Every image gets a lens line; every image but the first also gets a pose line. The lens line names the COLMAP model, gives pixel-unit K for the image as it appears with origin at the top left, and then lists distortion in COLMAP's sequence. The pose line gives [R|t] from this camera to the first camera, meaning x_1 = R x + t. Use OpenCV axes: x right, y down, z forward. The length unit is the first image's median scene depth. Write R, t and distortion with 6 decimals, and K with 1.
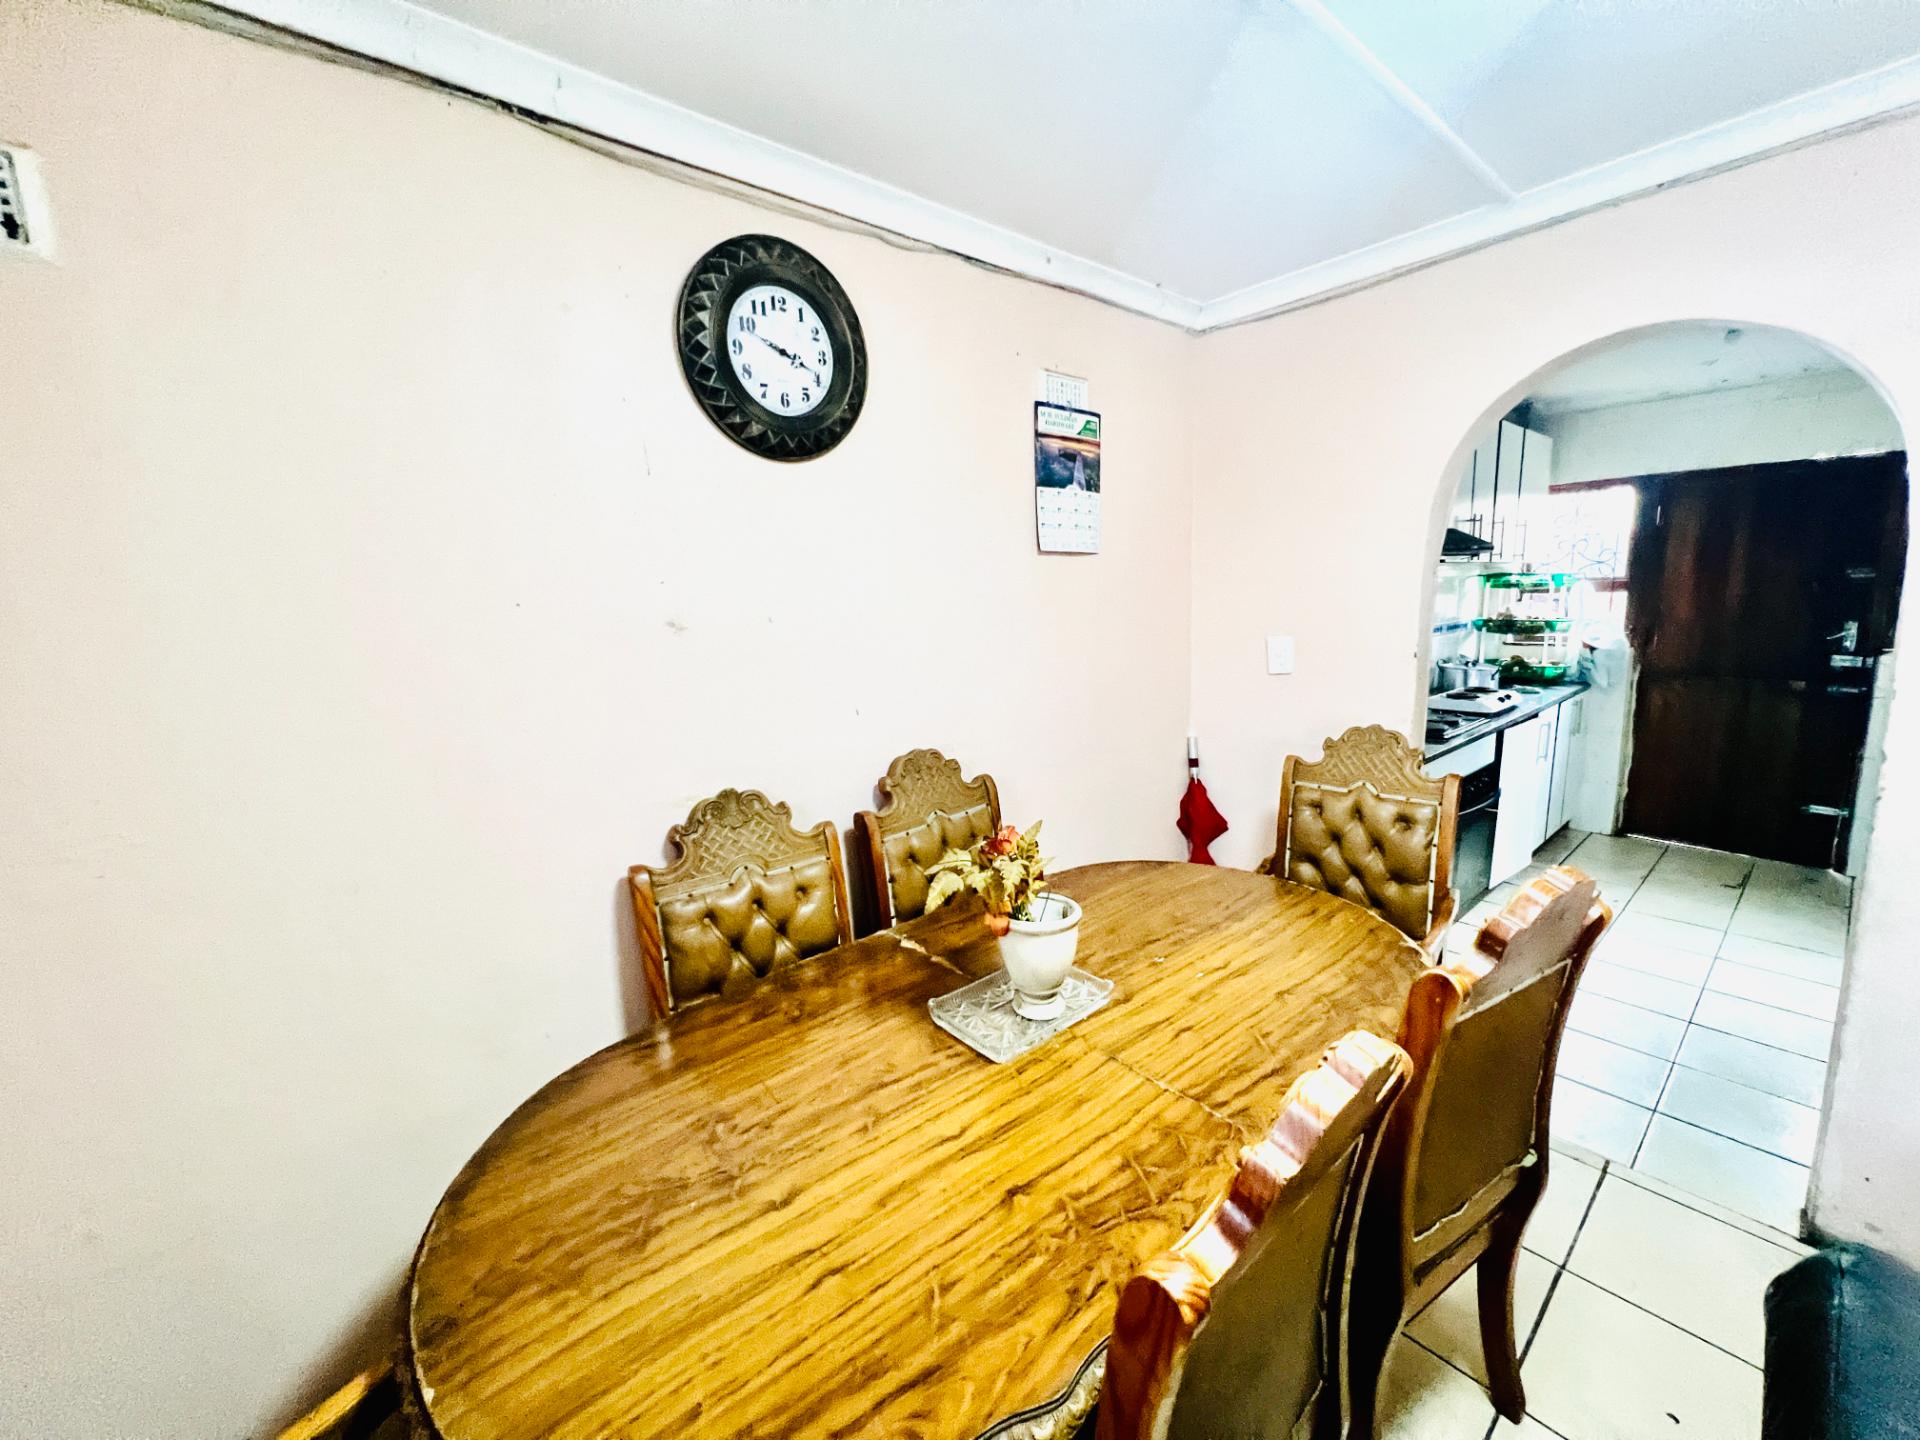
lens RADIAL K [[768.1, 0, 952.7], [0, 768.1, 718.3], [0, 0, 1]] dist [-0.003188, 0.000909]
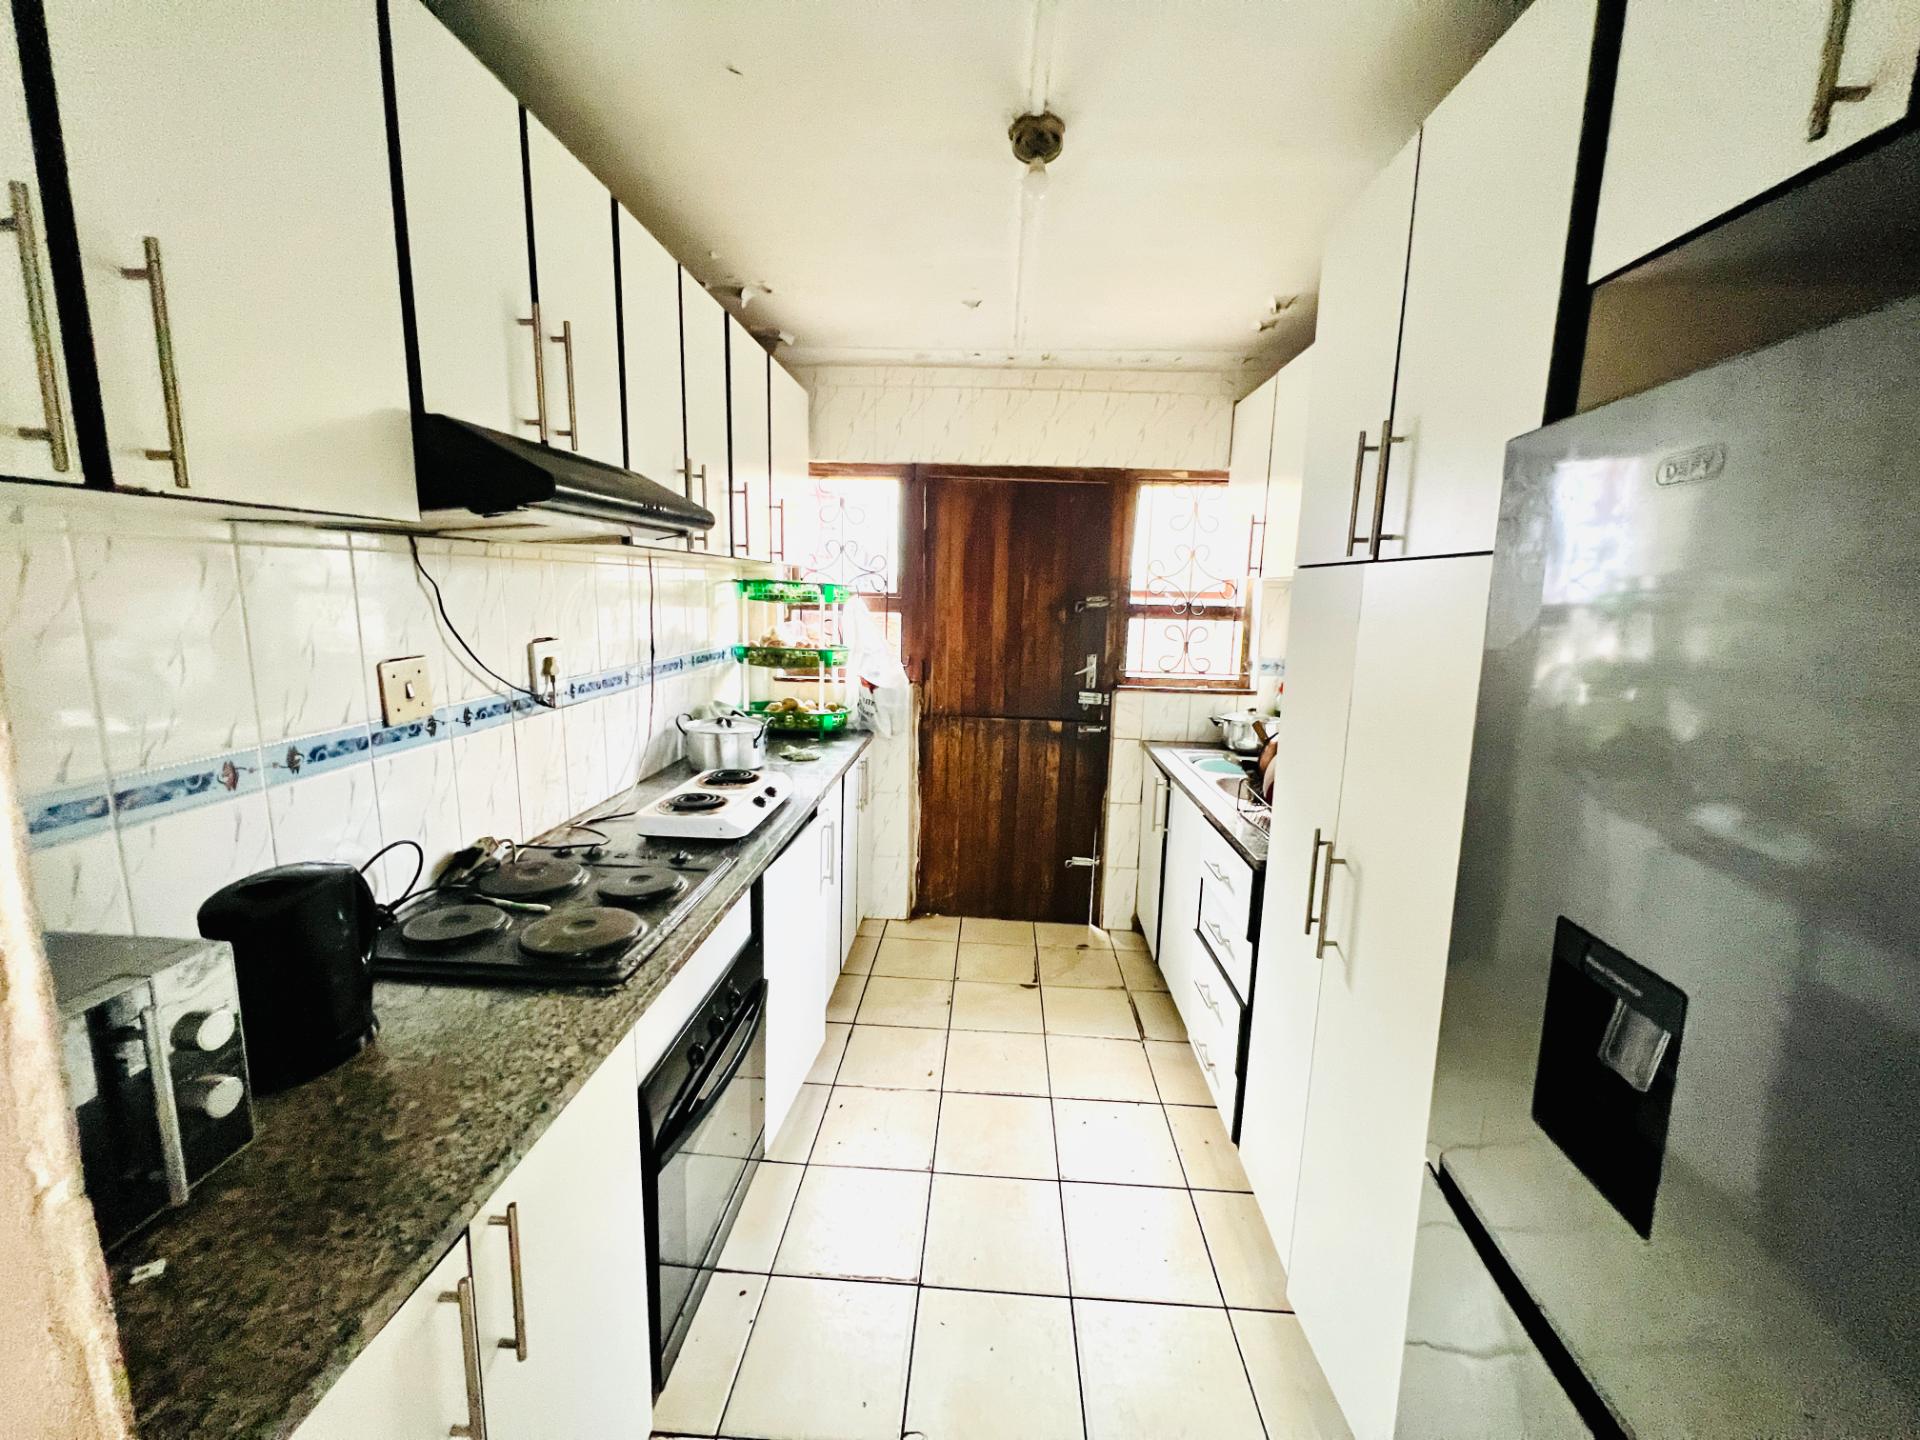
lens RADIAL K [[768.1, 0, 960.2], [0, 768.1, 716.4], [0, 0, 1]] dist [-0.003188, 0.000909]
pose [[0.681741, -0.067699, 0.728455, 0.346364], [0.069069, 0.997218, 0.028037, -0.077963], [-0.728326, 0.031199, 0.684520, 0.426778]]
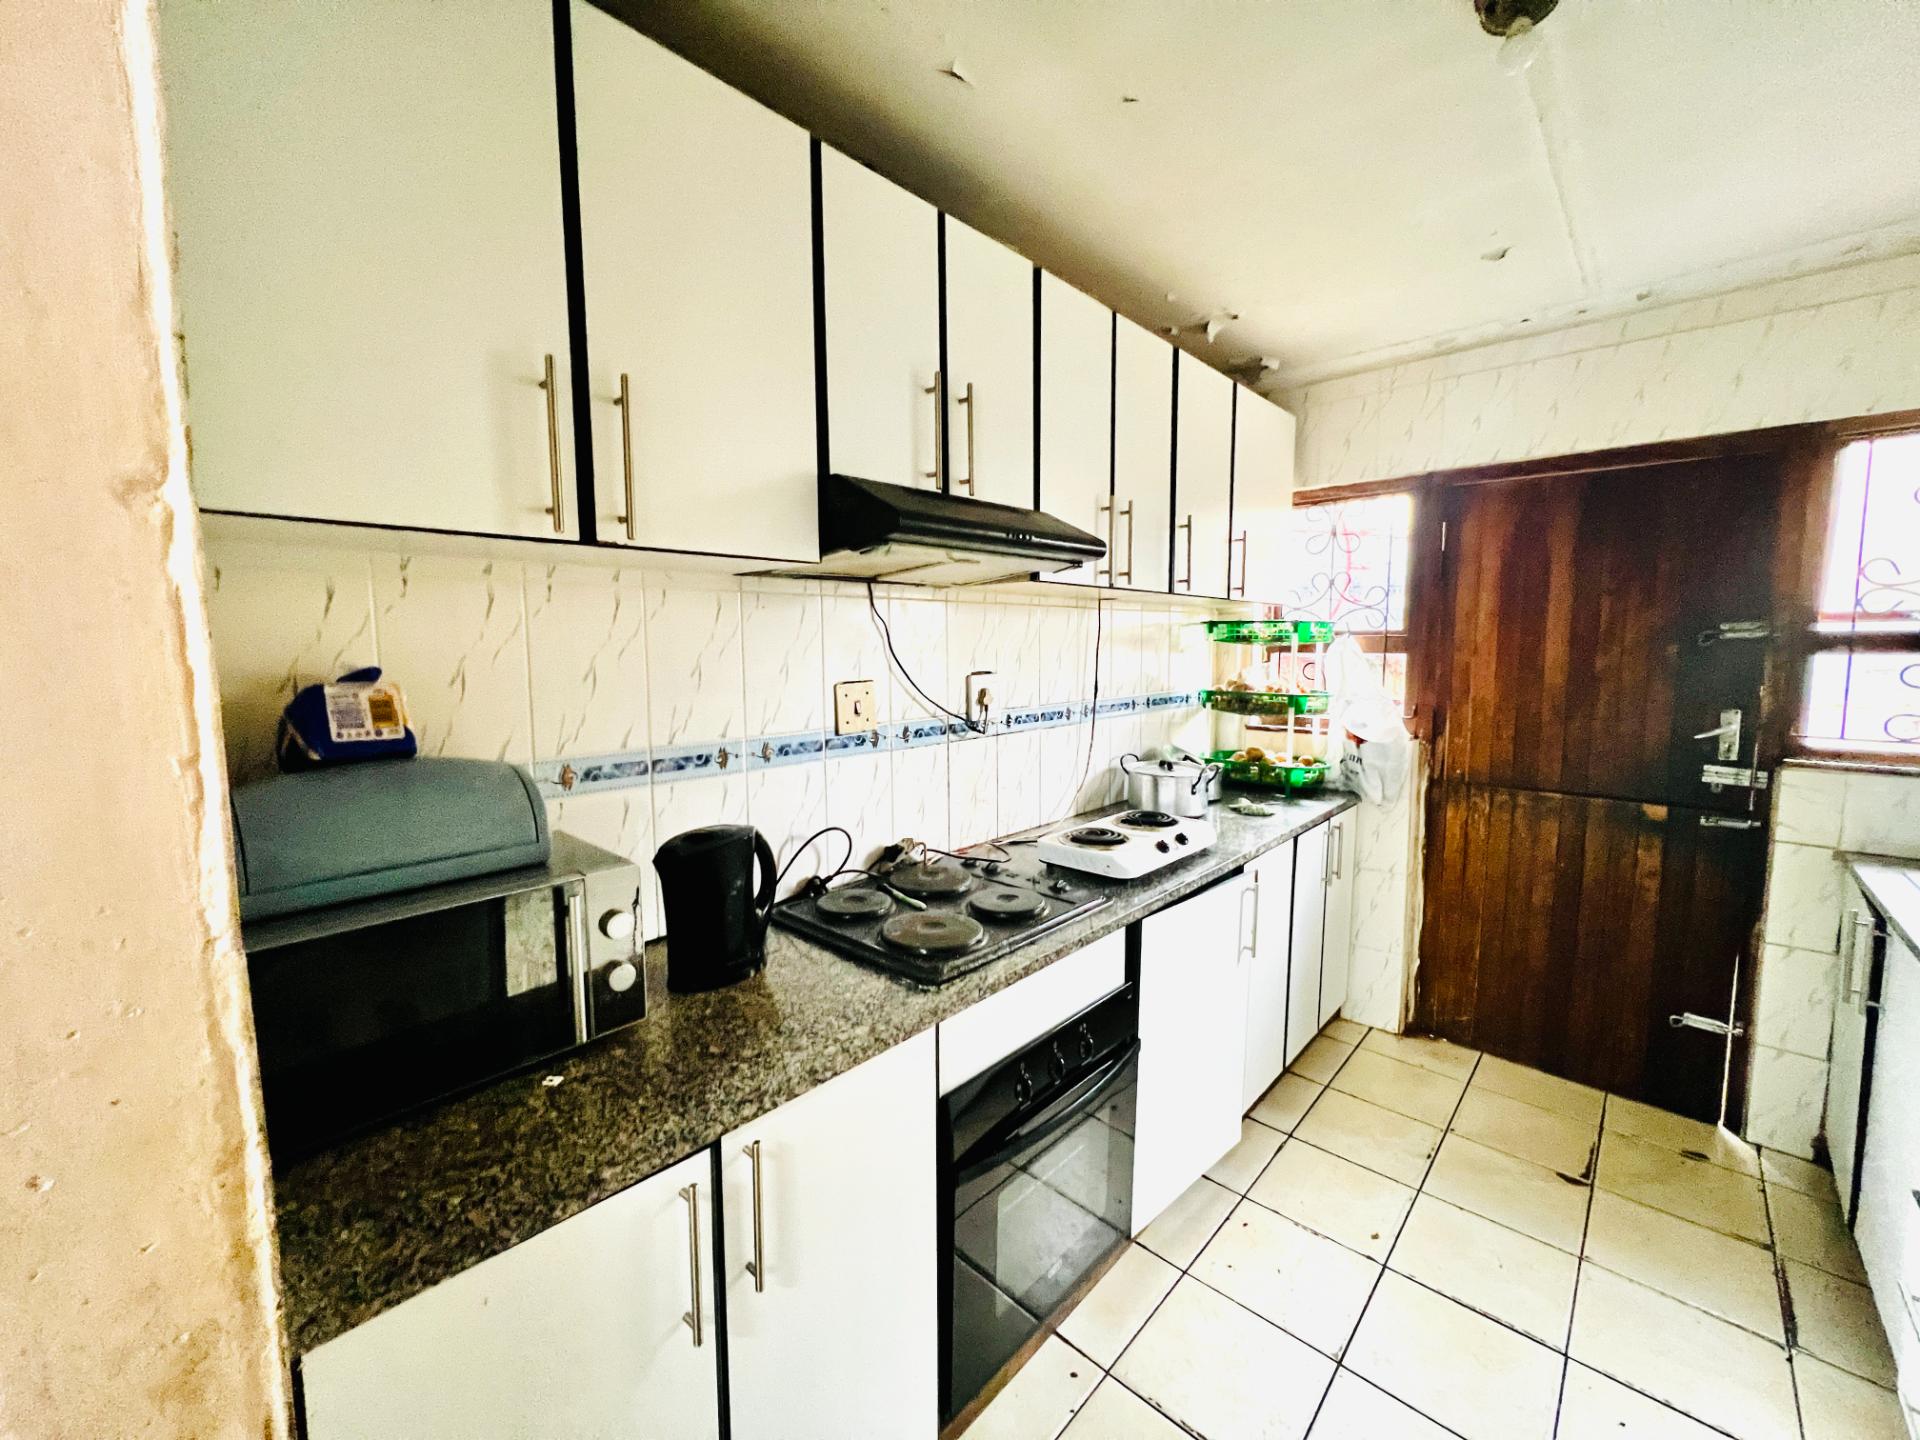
lens RADIAL K [[768.1, 0, 957.0], [0, 768.1, 717.1], [0, 0, 1]] dist [-0.003188, 0.000909]
pose [[0.992474, 0.019047, 0.120965, 0.431126], [-0.010507, 0.997431, -0.070852, -0.062517], [-0.122004, 0.069048, 0.990125, 0.414599]]
